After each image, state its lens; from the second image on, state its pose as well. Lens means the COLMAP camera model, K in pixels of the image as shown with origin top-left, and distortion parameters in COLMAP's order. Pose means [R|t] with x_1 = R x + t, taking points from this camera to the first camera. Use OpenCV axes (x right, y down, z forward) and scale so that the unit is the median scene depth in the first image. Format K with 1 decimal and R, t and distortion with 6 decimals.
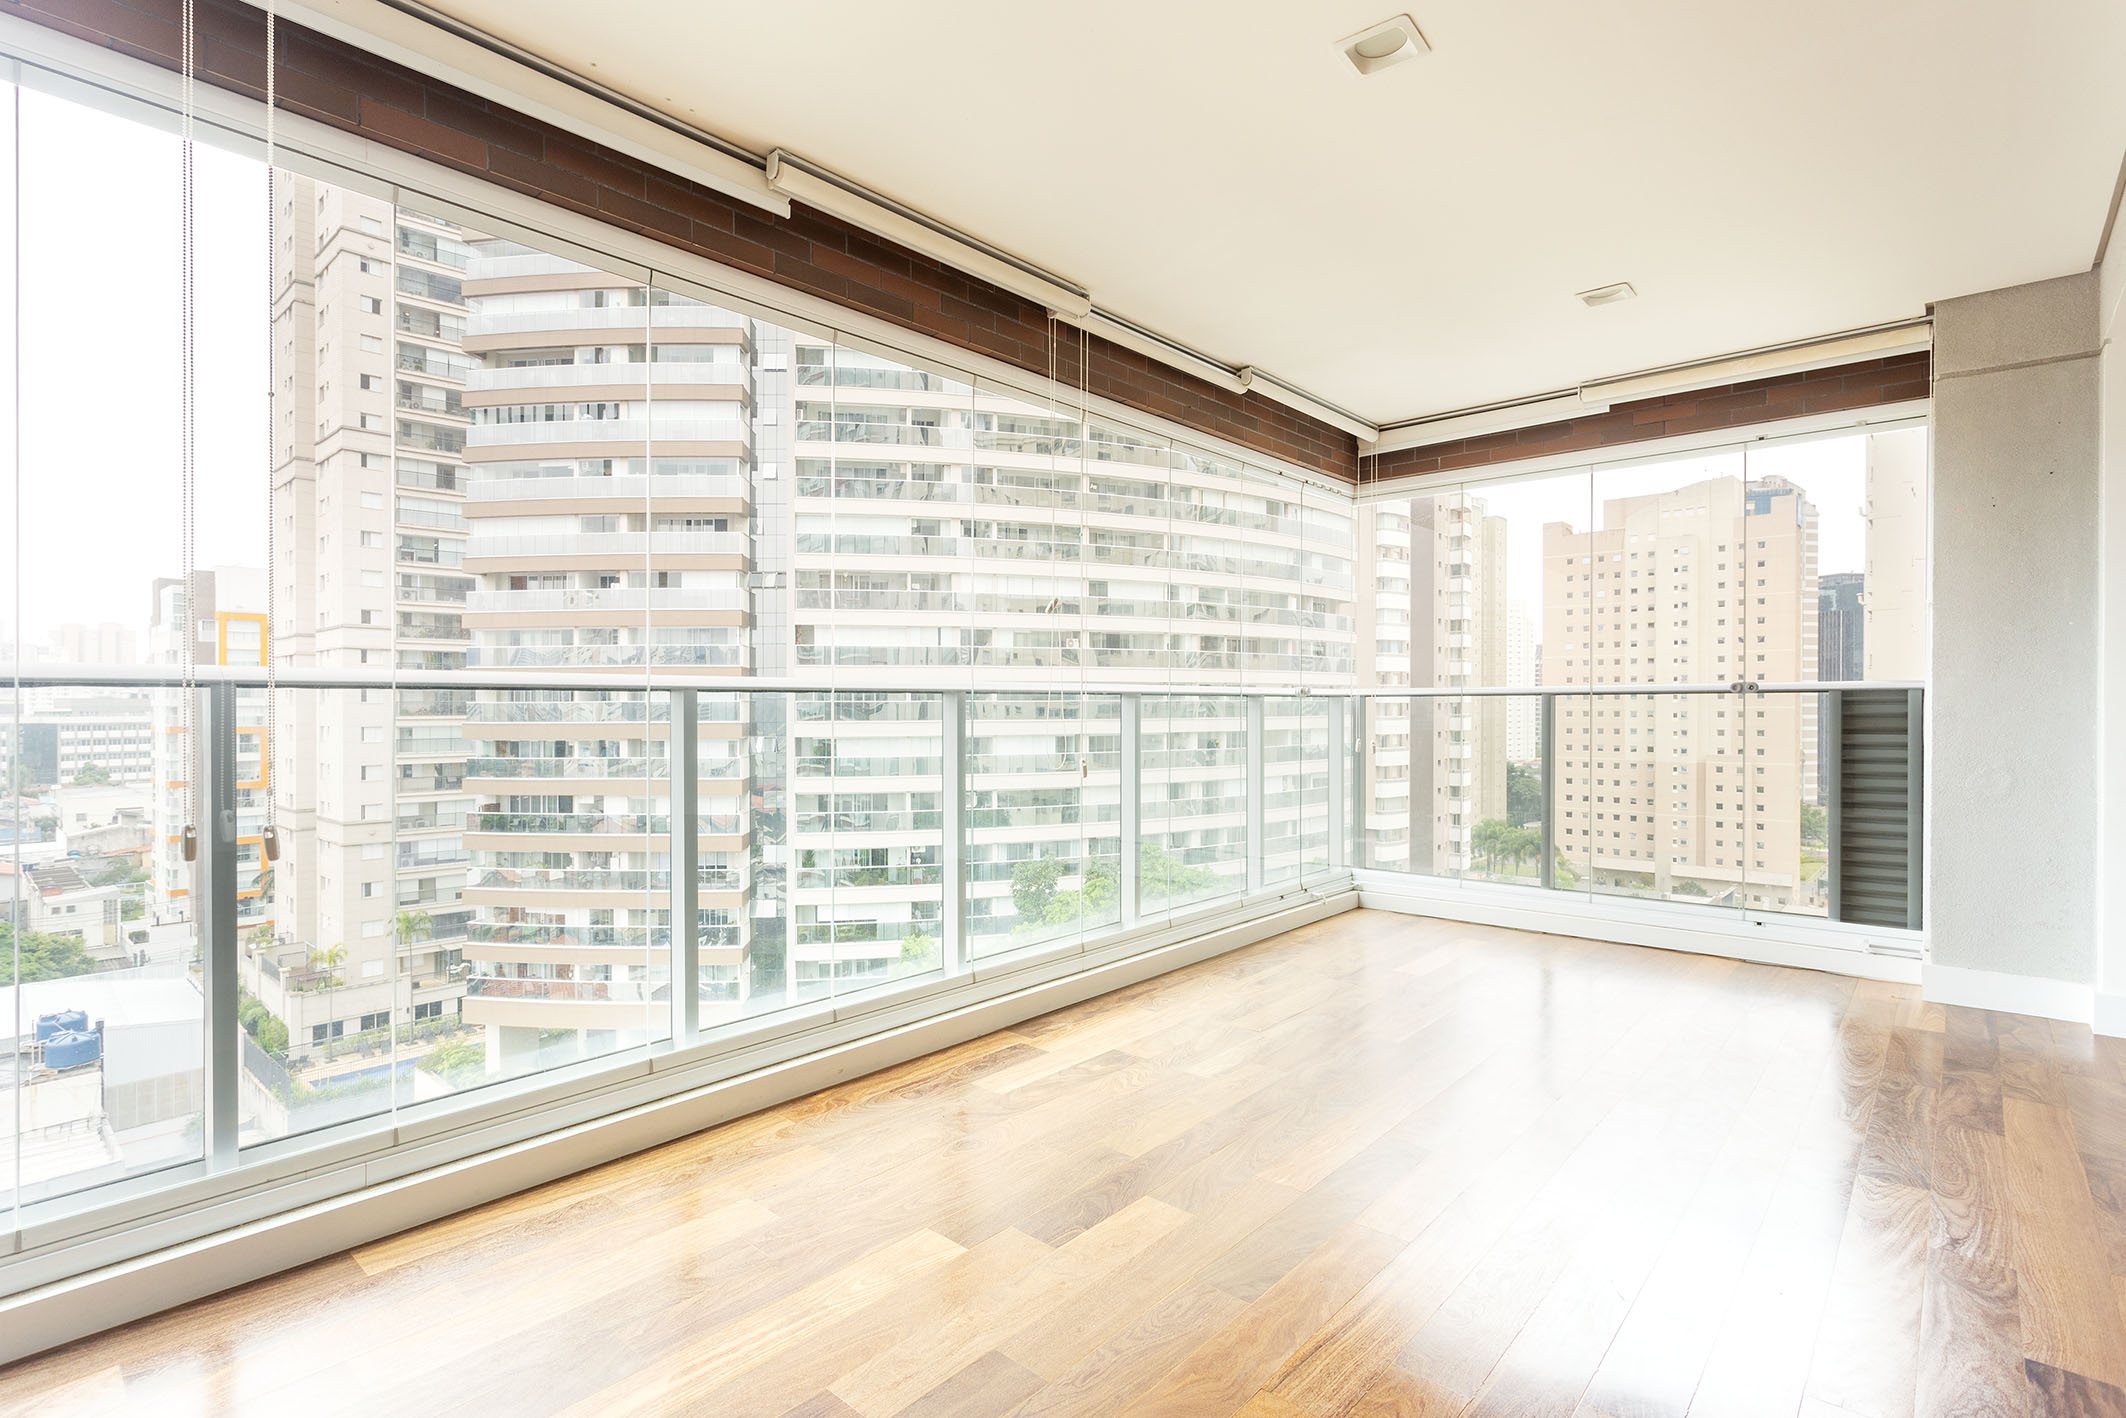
lens RADIAL K [[1030.7, 0, 1018.0], [0, 1030.7, 715.6], [0, 0, 1]] dist [0.009271, 0.002453]
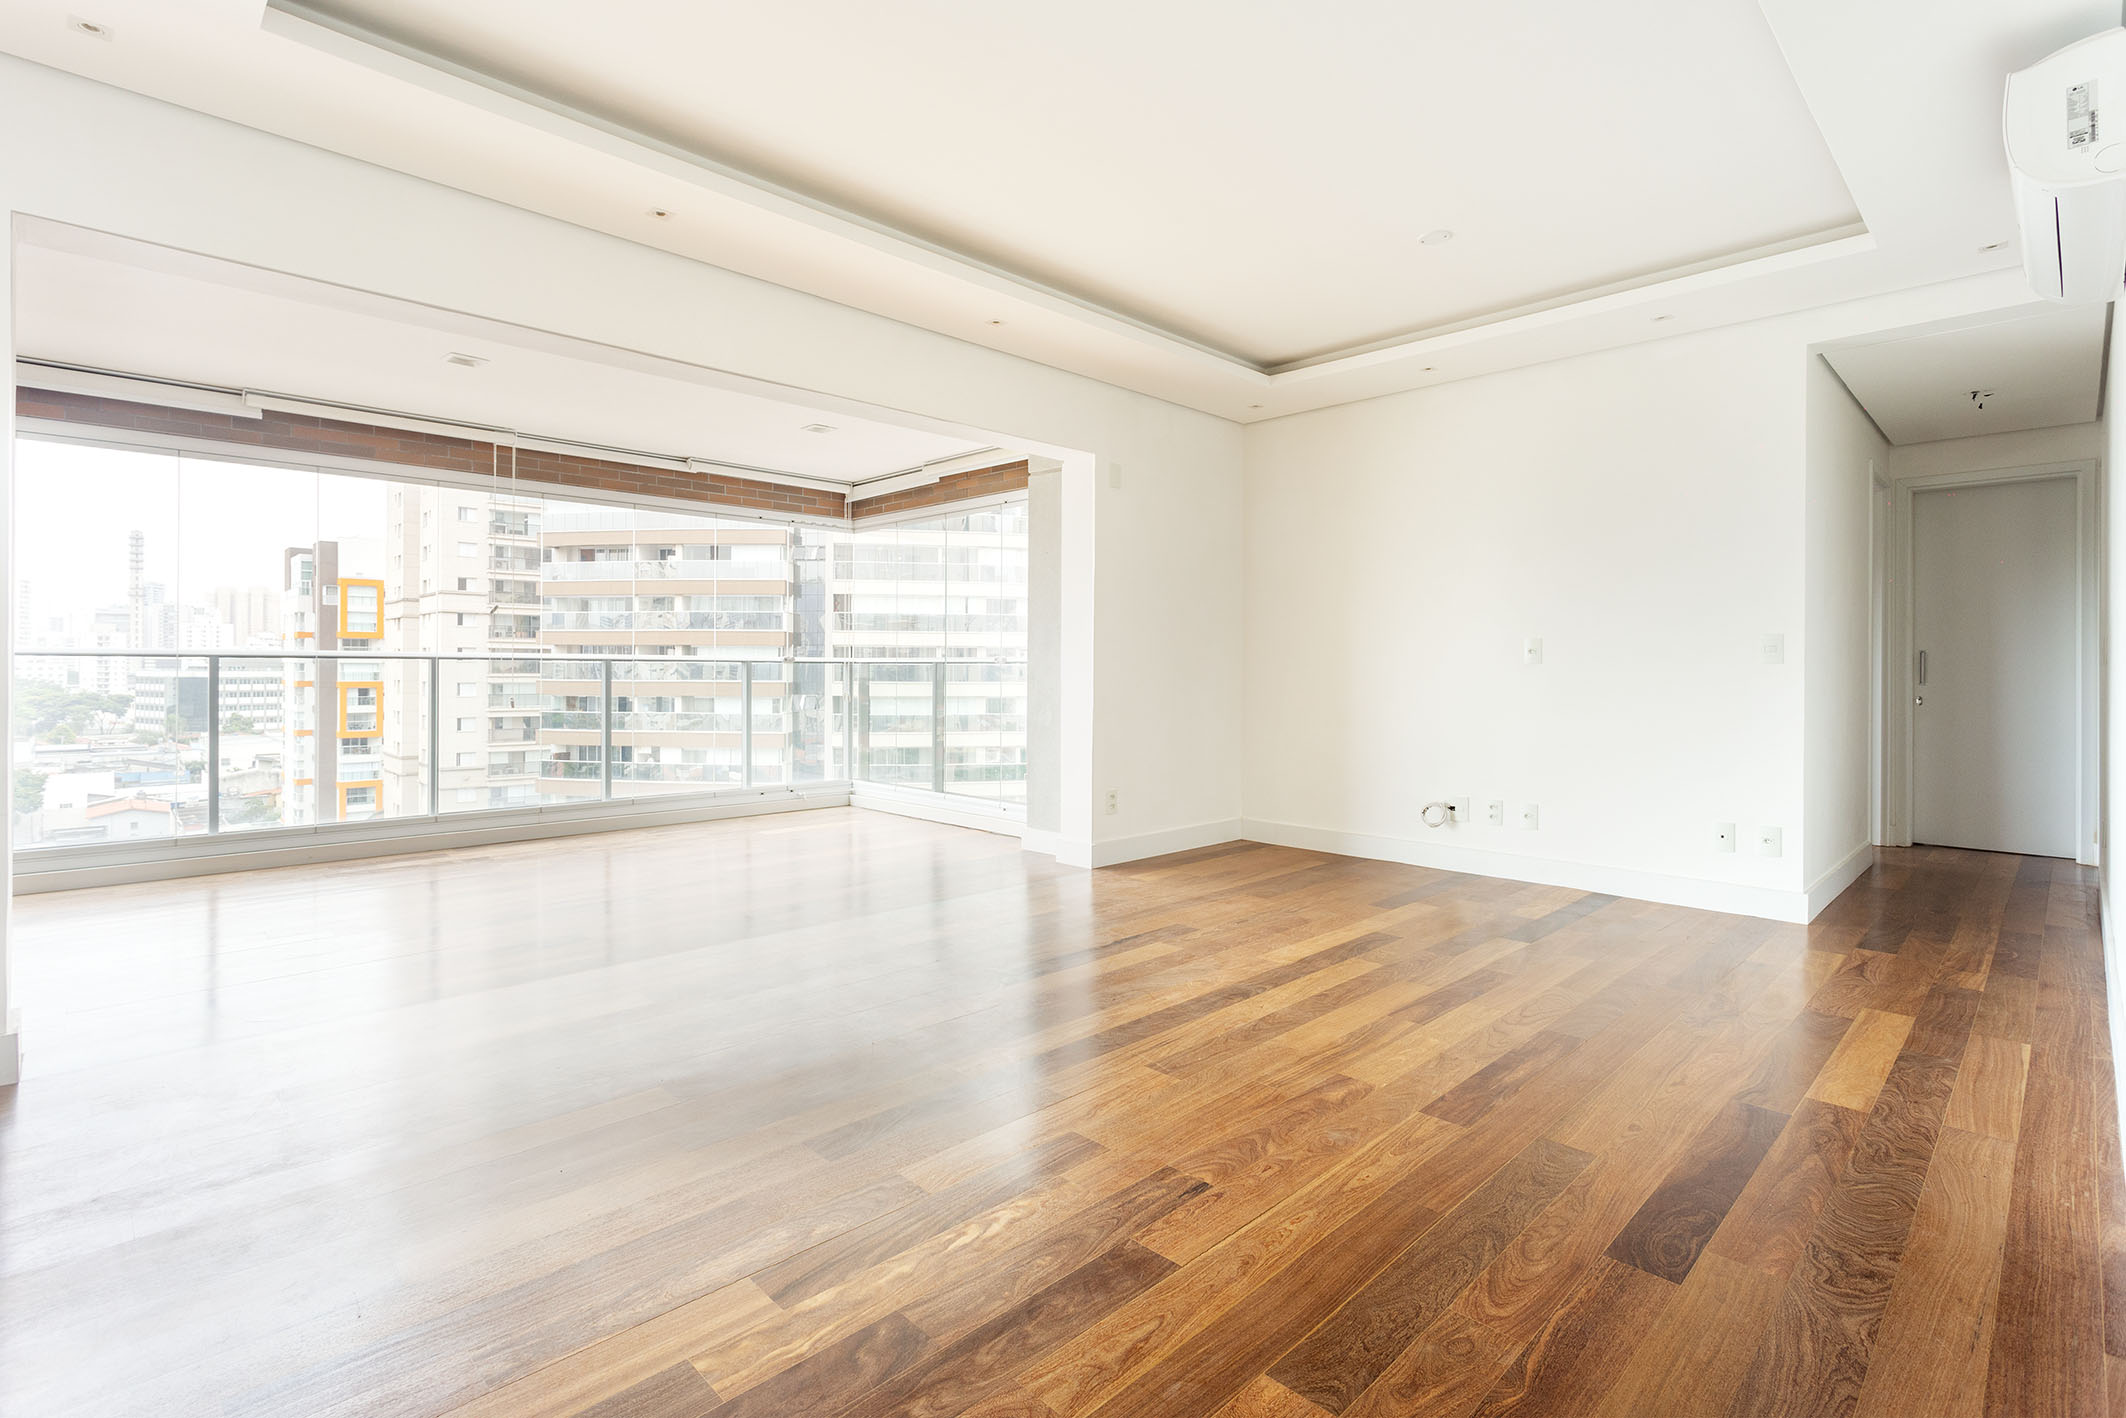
lens RADIAL K [[1030.7, 0, 1120.2], [0, 1030.7, 682.0], [0, 0, 1]] dist [0.009271, 0.002453]
pose [[0.998767, 0.009370, -0.048742, 0.143622], [-0.009237, 0.999953, 0.002962, 0.000032], [0.048767, -0.002508, 0.998807, -0.084503]]
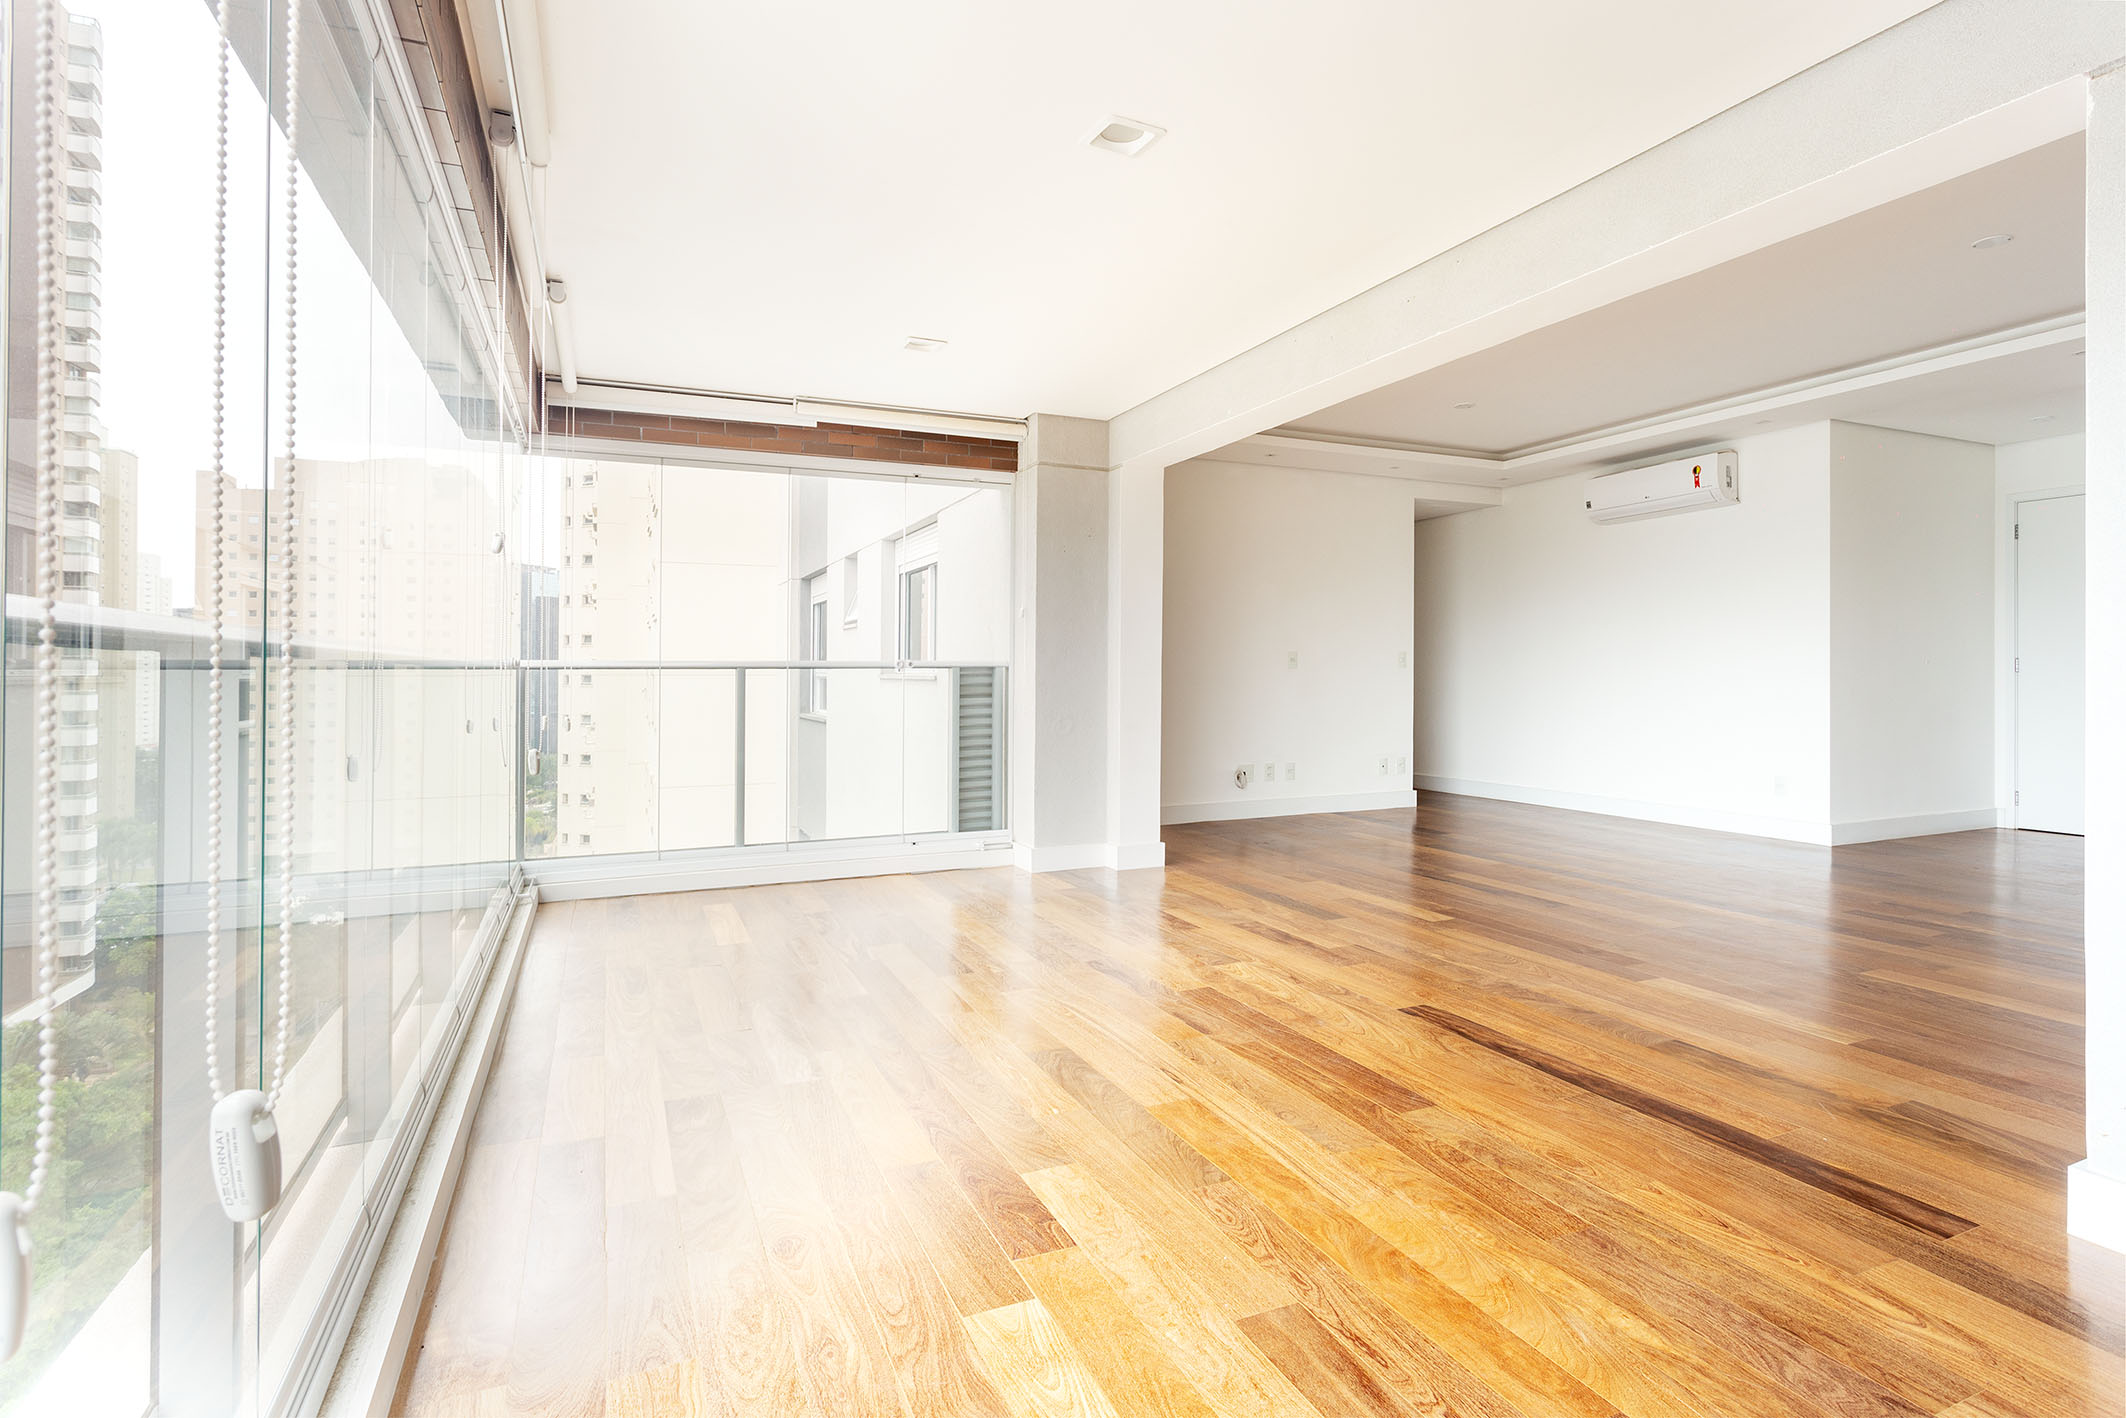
lens RADIAL K [[1030.7, 0, 1044.9], [0, 1030.7, 692.2], [0, 0, 1]] dist [0.009271, 0.002453]
pose [[0.416339, -0.014363, 0.909096, -0.057940], [0.013626, 0.999861, 0.009557, -0.000373], [-0.909107, 0.008408, 0.416477, 0.043266]]
